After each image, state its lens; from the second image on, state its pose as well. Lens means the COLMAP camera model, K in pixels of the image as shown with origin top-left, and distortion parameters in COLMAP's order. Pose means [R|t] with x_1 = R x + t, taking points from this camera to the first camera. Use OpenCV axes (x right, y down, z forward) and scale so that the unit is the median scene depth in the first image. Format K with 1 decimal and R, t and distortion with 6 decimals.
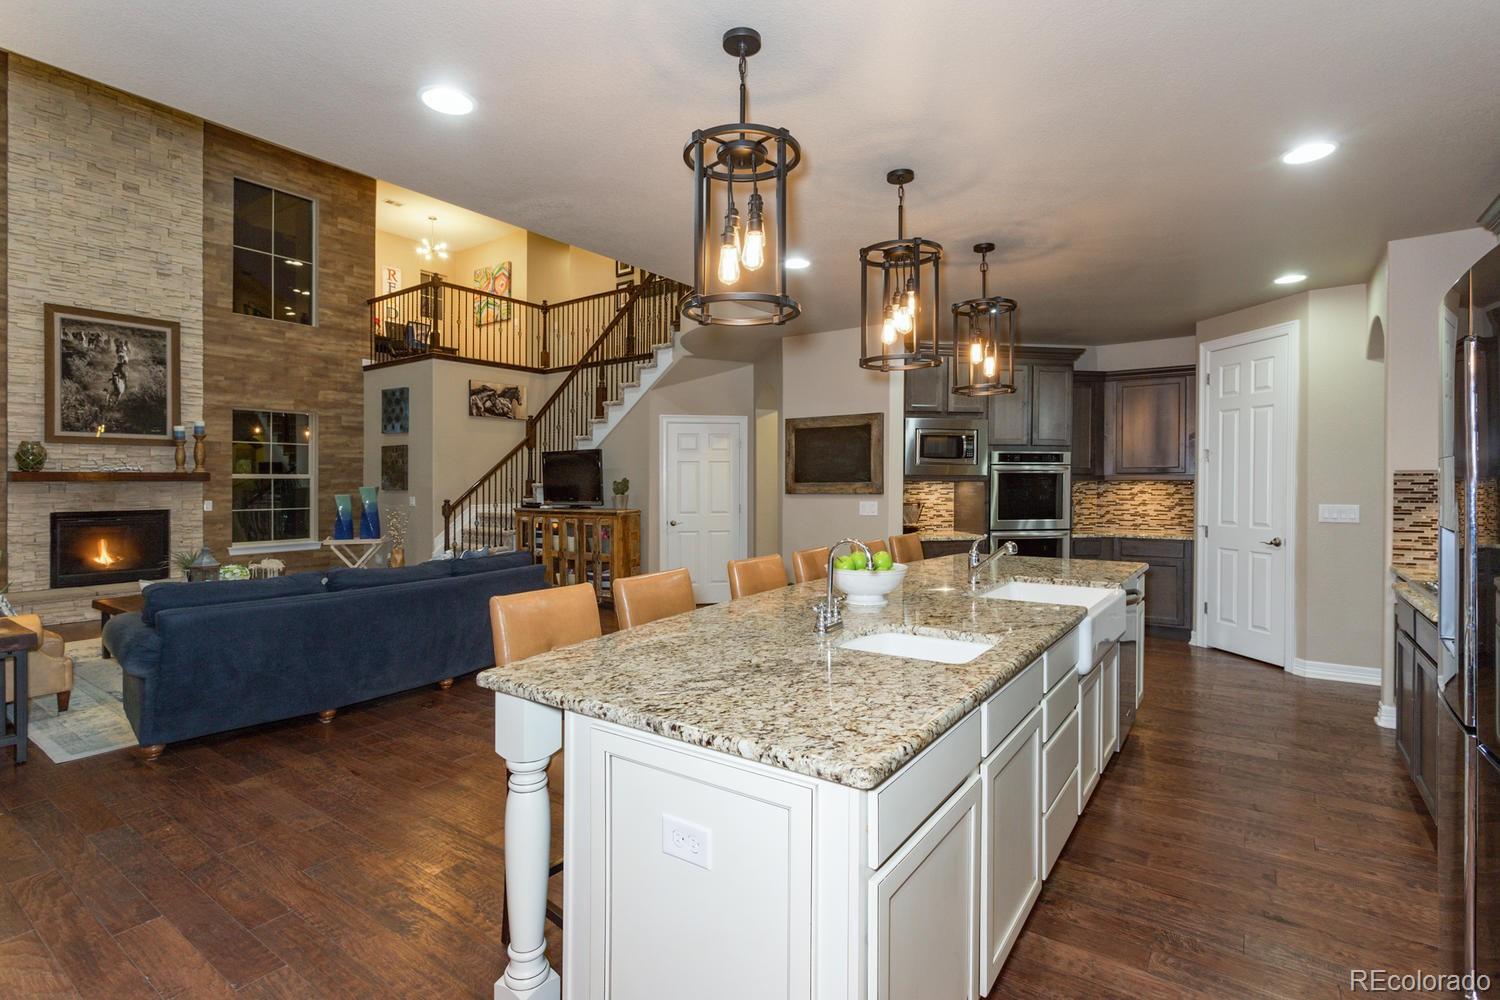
lens RADIAL K [[705.6, 0, 745.5], [0, 705.6, 475.2], [0, 0, 1]] dist [-0.000376, -0.000161]
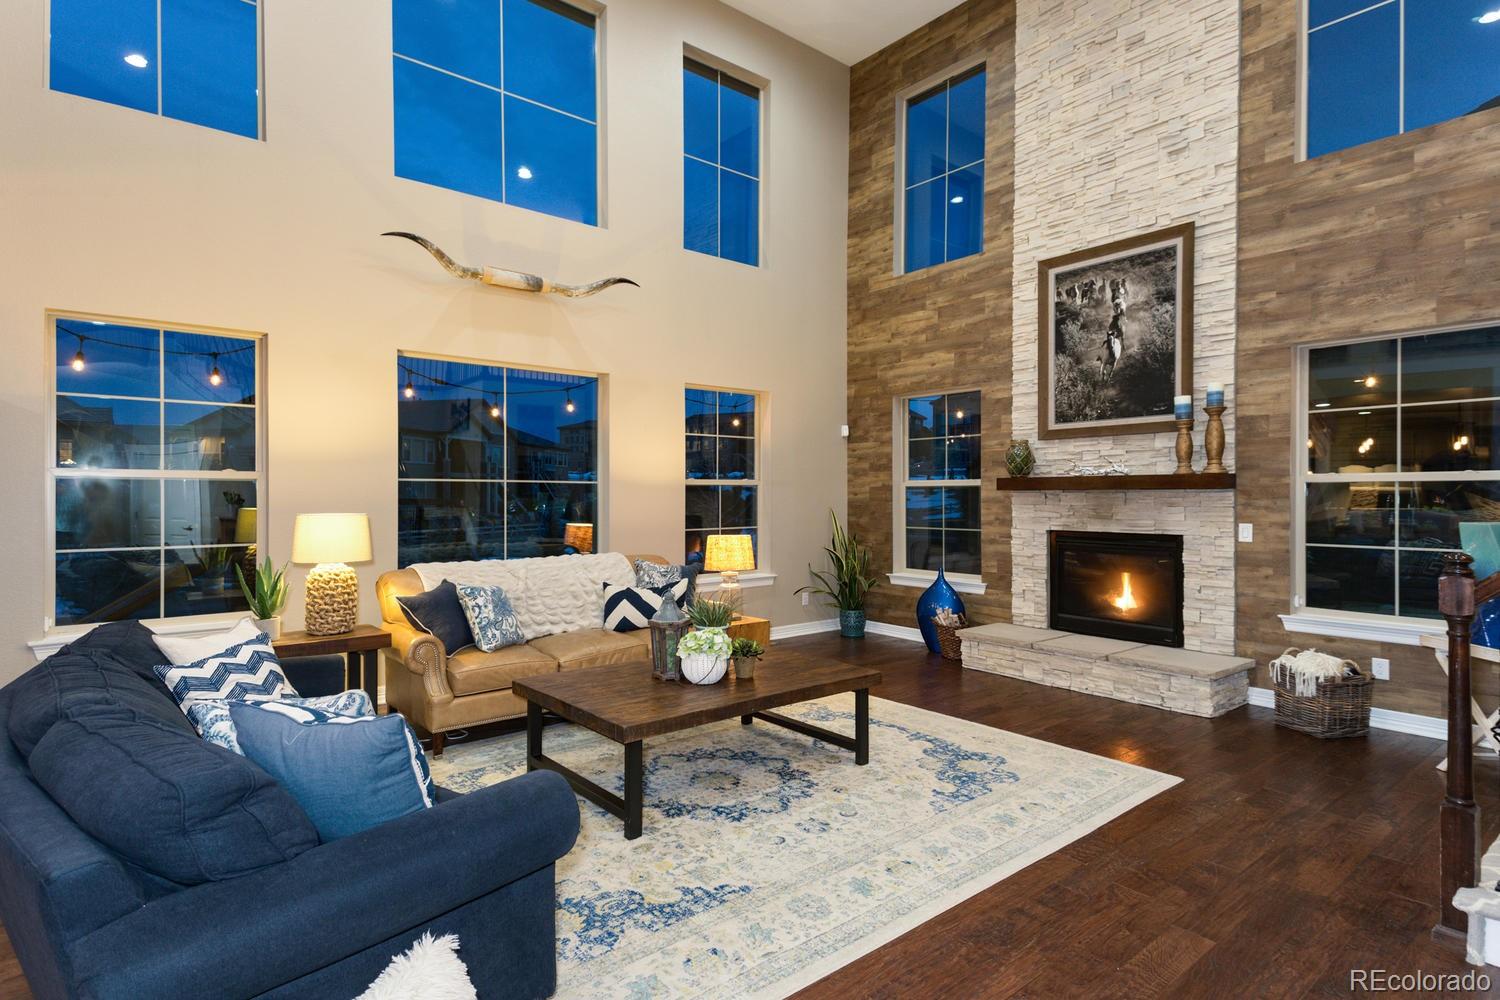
lens RADIAL K [[770.0, 0, 746.6], [0, 770.0, 491.9], [0, 0, 1]] dist [0.039868, -0.007771]
pose [[-0.253891, -0.000453, -0.967233, -0.068693], [0.012185, 0.999919, -0.003667, 0.008972], [0.967156, -0.012717, -0.253865, 0.789890]]
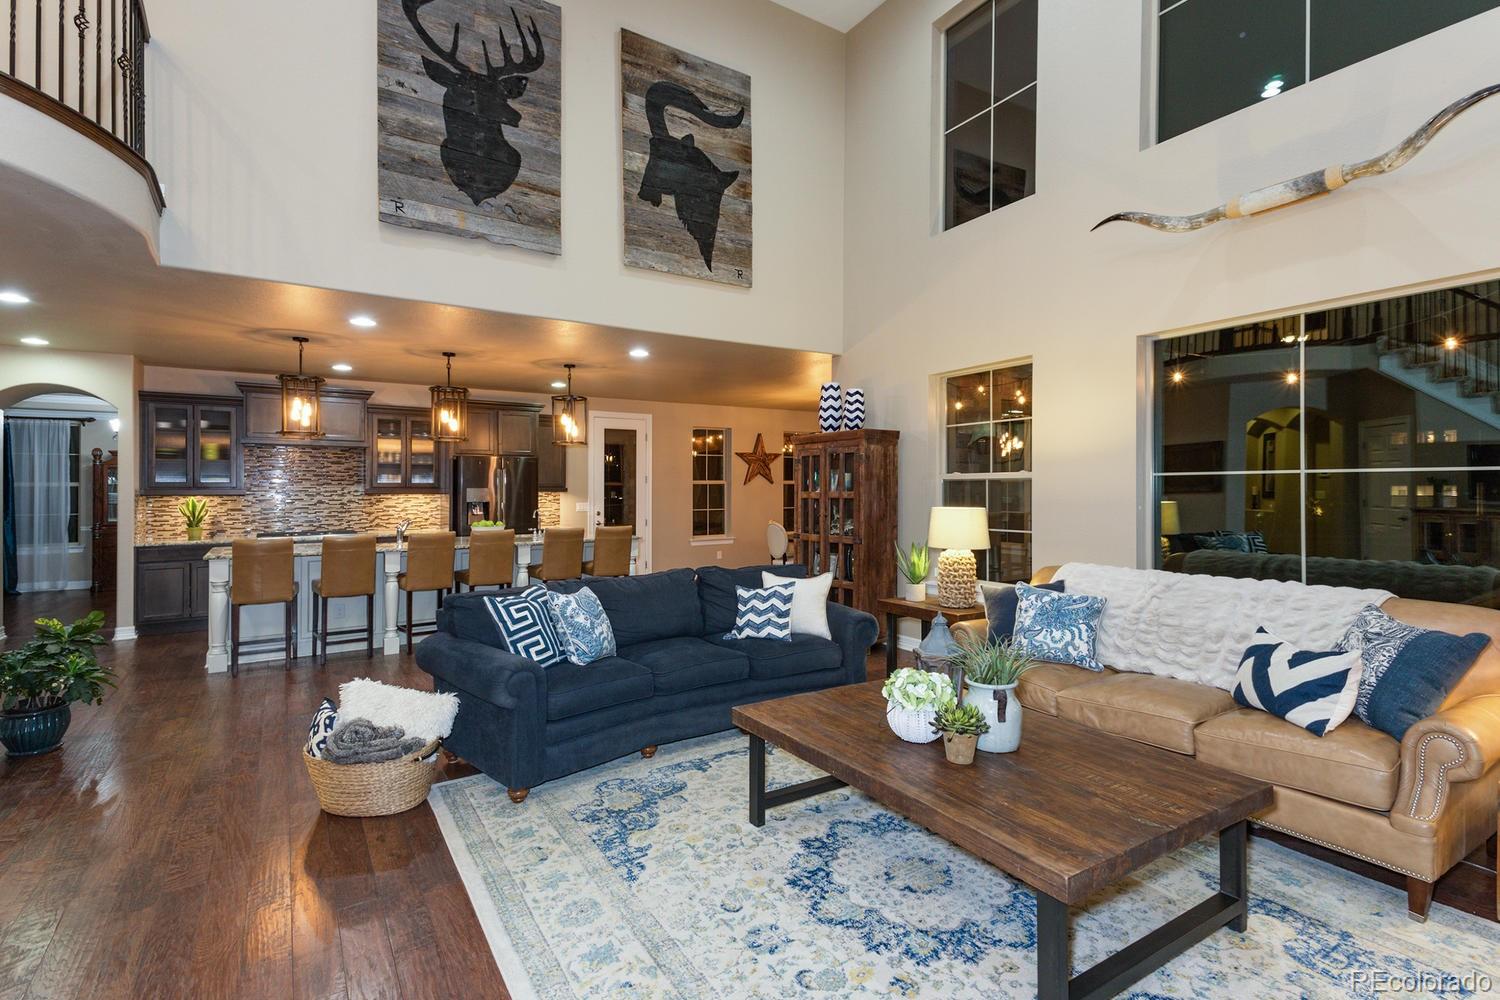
lens RADIAL K [[705.6, 0, 753.1], [0, 705.6, 487.0], [0, 0, 1]] dist [-0.000376, -0.000161]
pose [[-0.929715, 0.010825, 0.368122, -0.524981], [0.004804, 0.999839, -0.017271, 0.010958], [-0.368250, -0.014288, -0.929617, 0.962240]]
